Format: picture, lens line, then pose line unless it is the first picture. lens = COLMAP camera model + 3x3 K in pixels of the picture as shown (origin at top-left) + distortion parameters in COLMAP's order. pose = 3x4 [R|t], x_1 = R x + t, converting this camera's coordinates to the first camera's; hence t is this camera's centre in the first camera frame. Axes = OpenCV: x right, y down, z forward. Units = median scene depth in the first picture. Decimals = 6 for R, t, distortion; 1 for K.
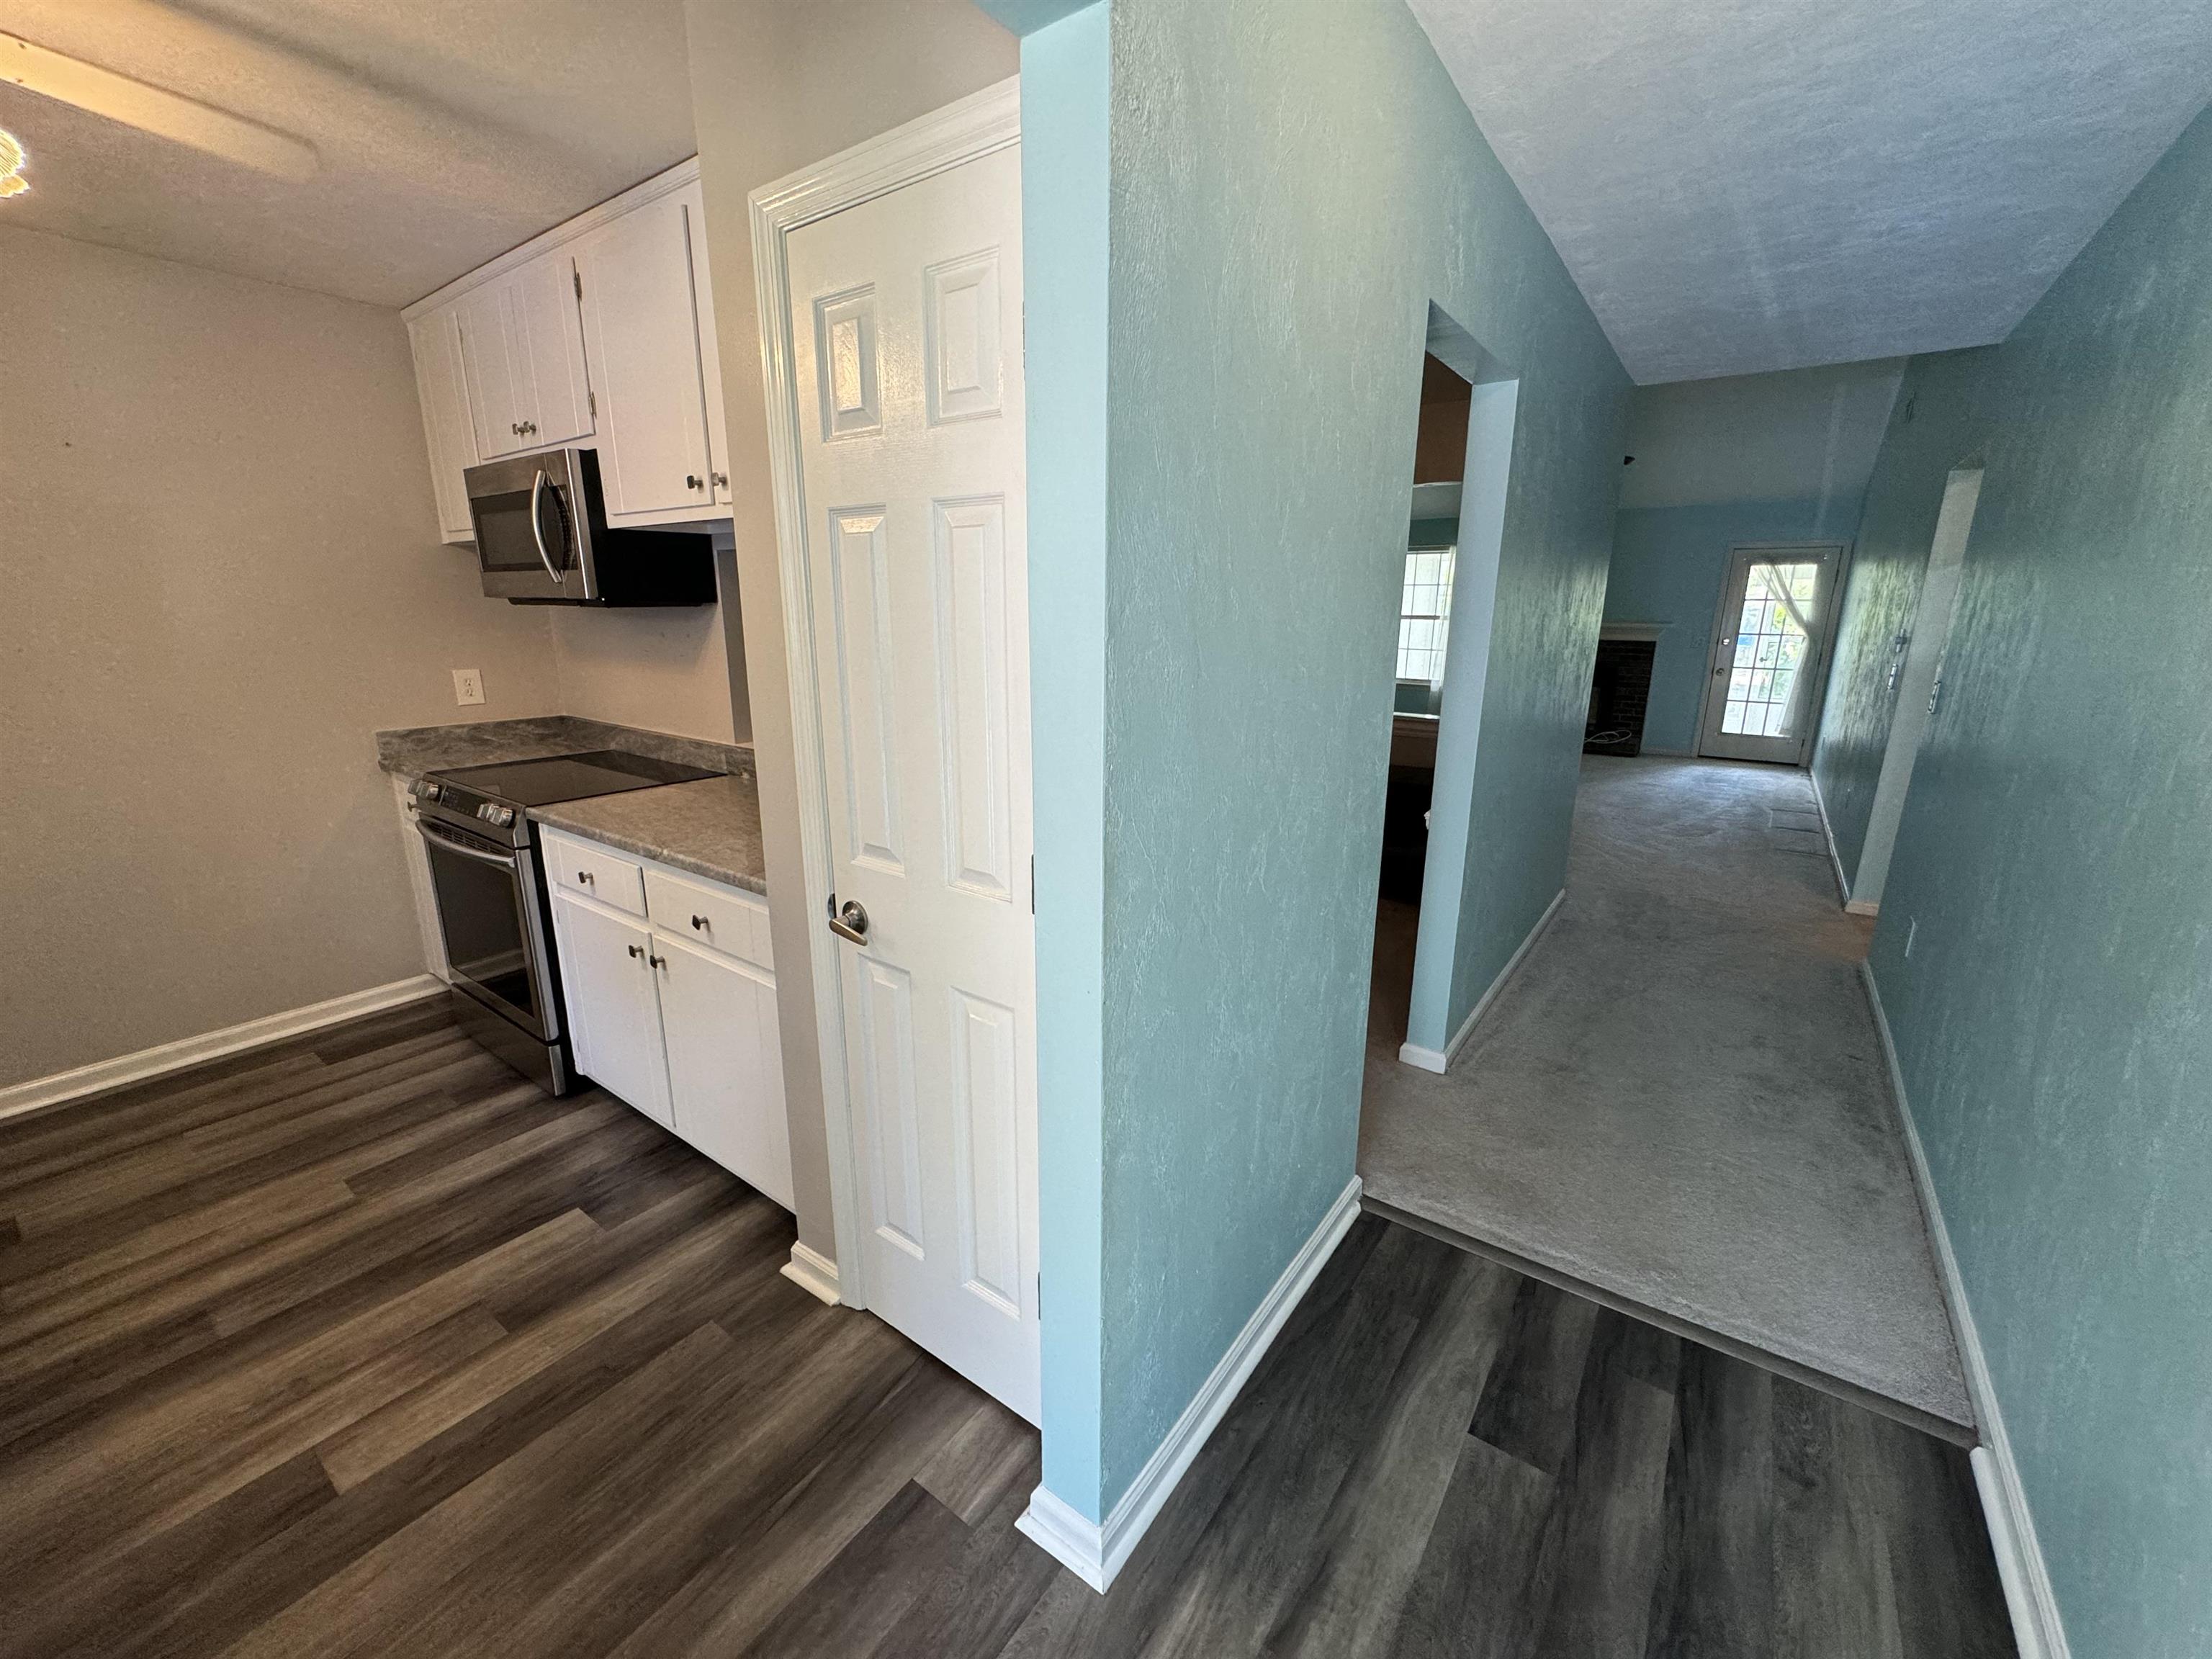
lens RADIAL K [[881.3, 0, 1106.0], [0, 881.3, 829.5], [0, 0, 1]] dist [-0.001828, 0.000033]
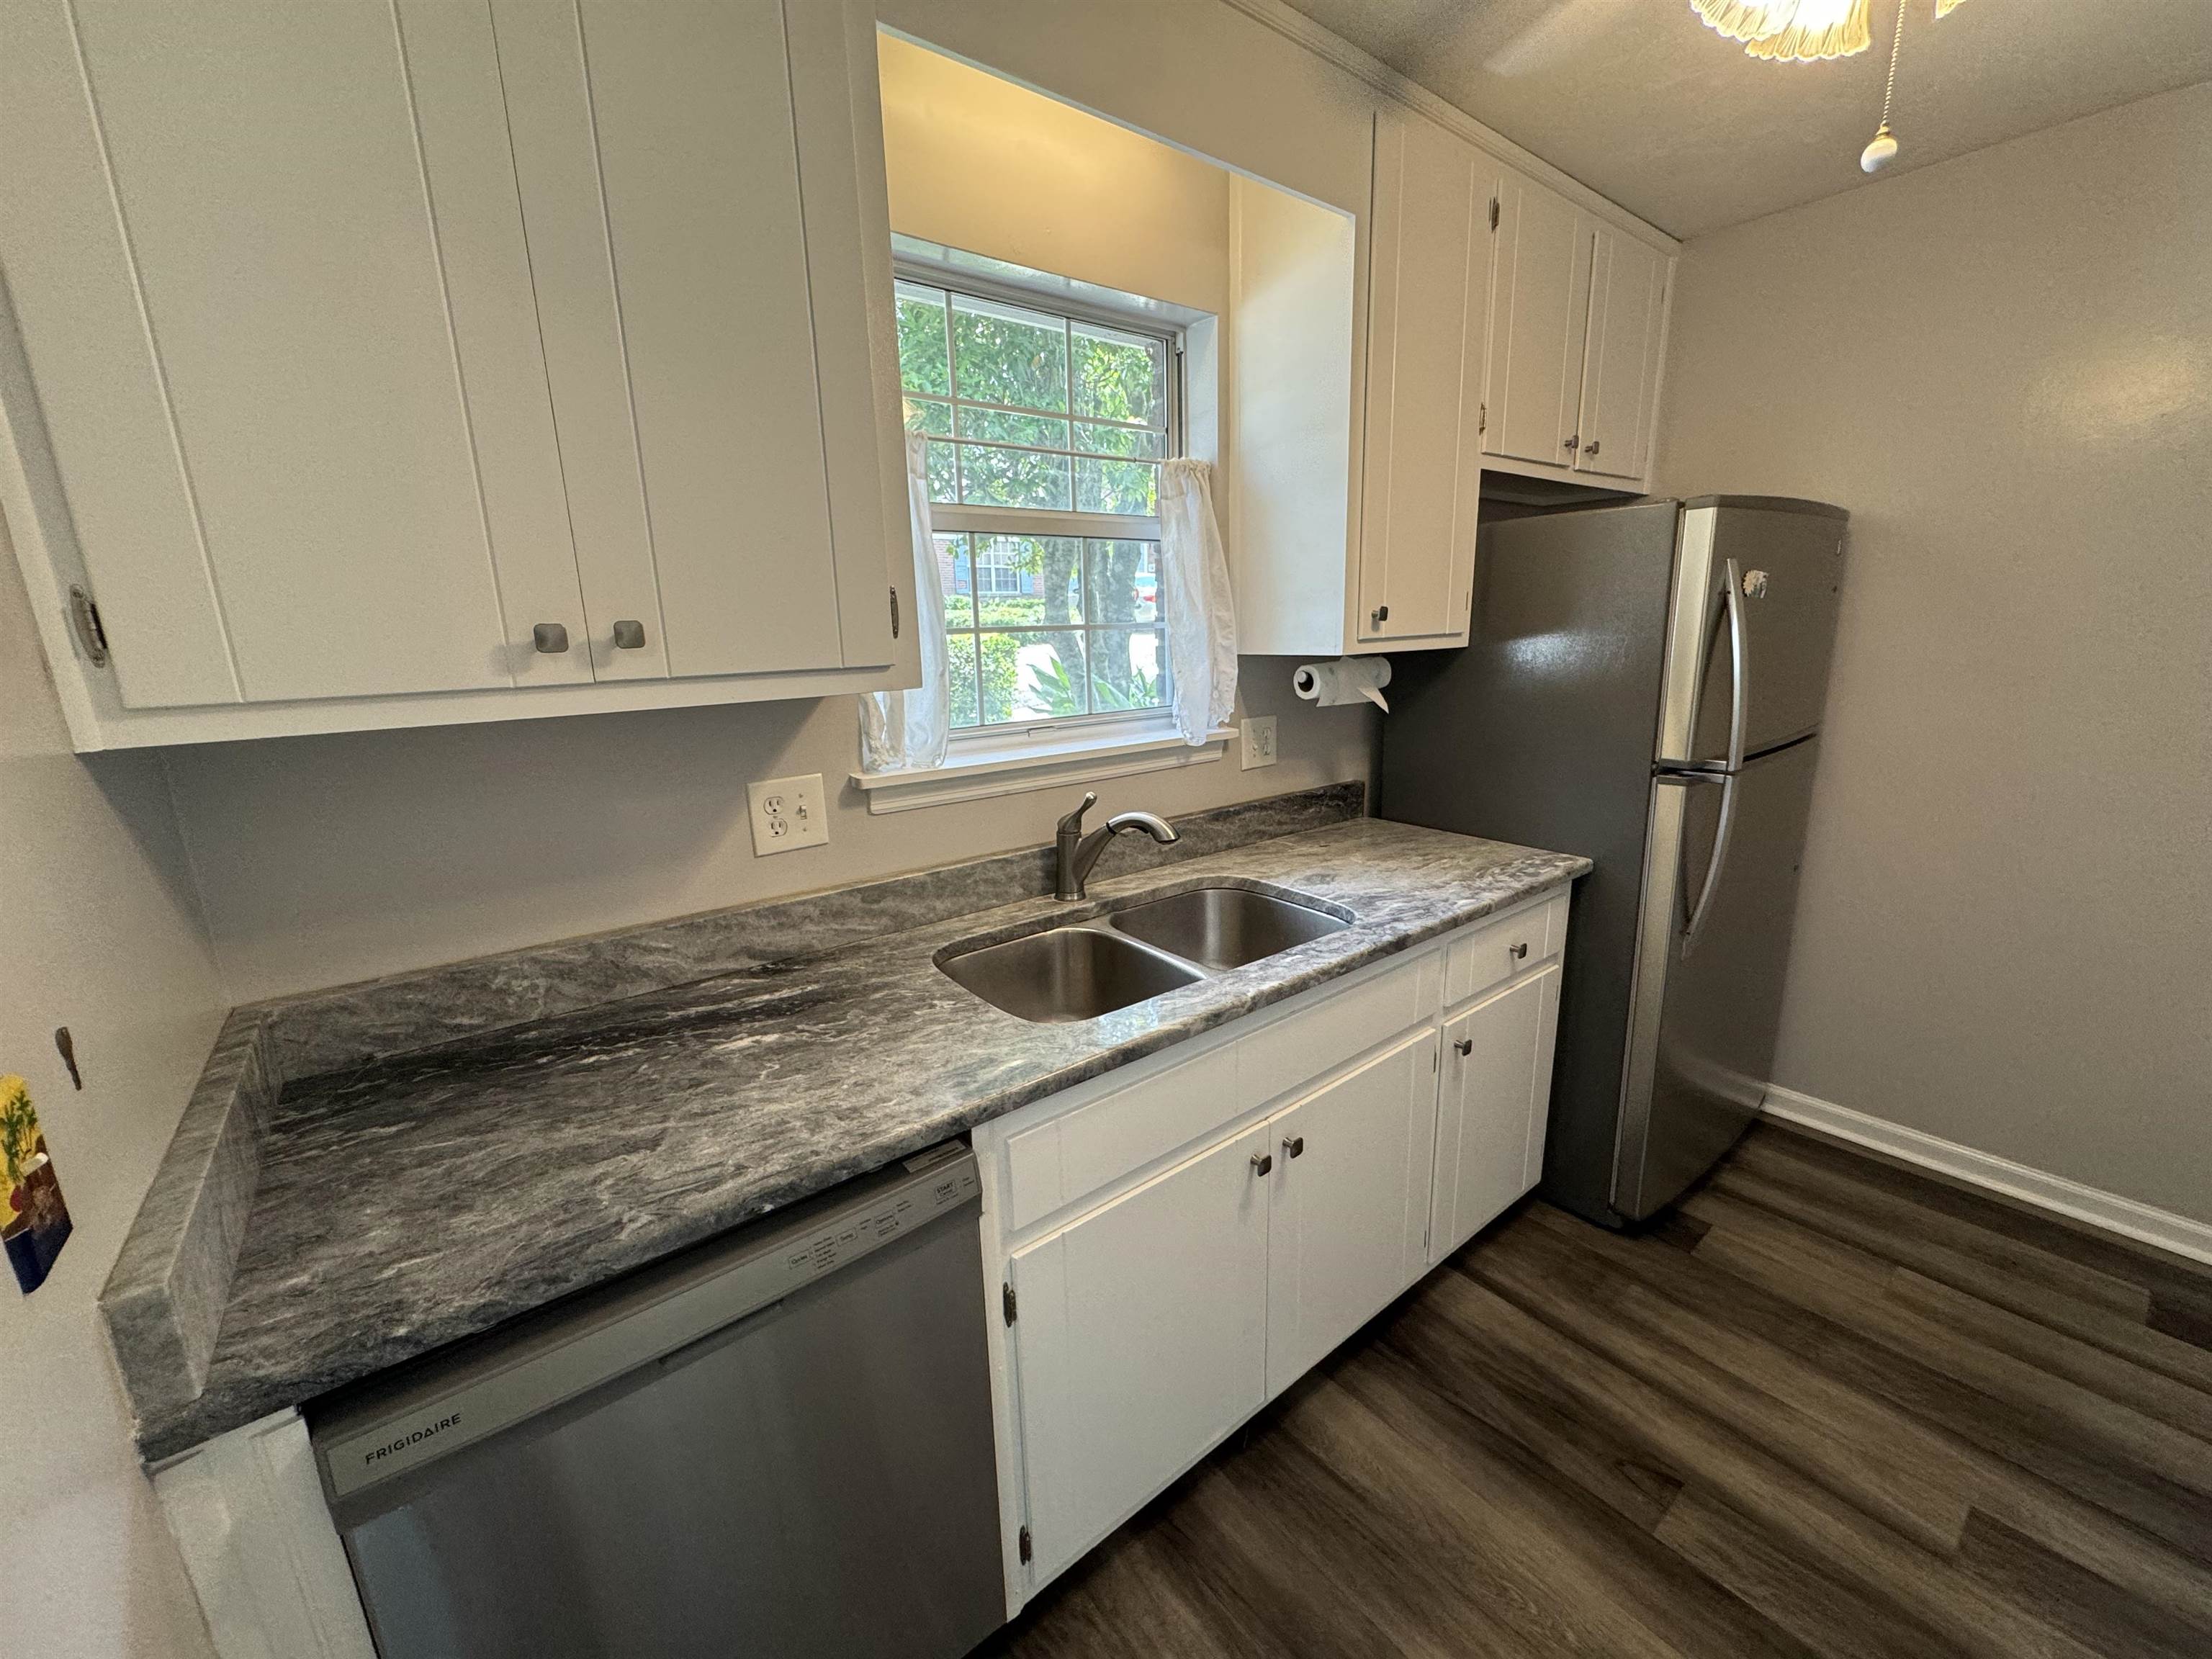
lens RADIAL K [[881.3, 0, 1106.0], [0, 881.3, 829.5], [0, 0, 1]] dist [-0.001828, 0.000033]
pose [[-0.268724, 0.222303, -0.937213, -0.220465], [-0.215802, 0.934373, 0.283506, -0.103162], [0.938731, 0.278438, -0.203116, 0.416926]]
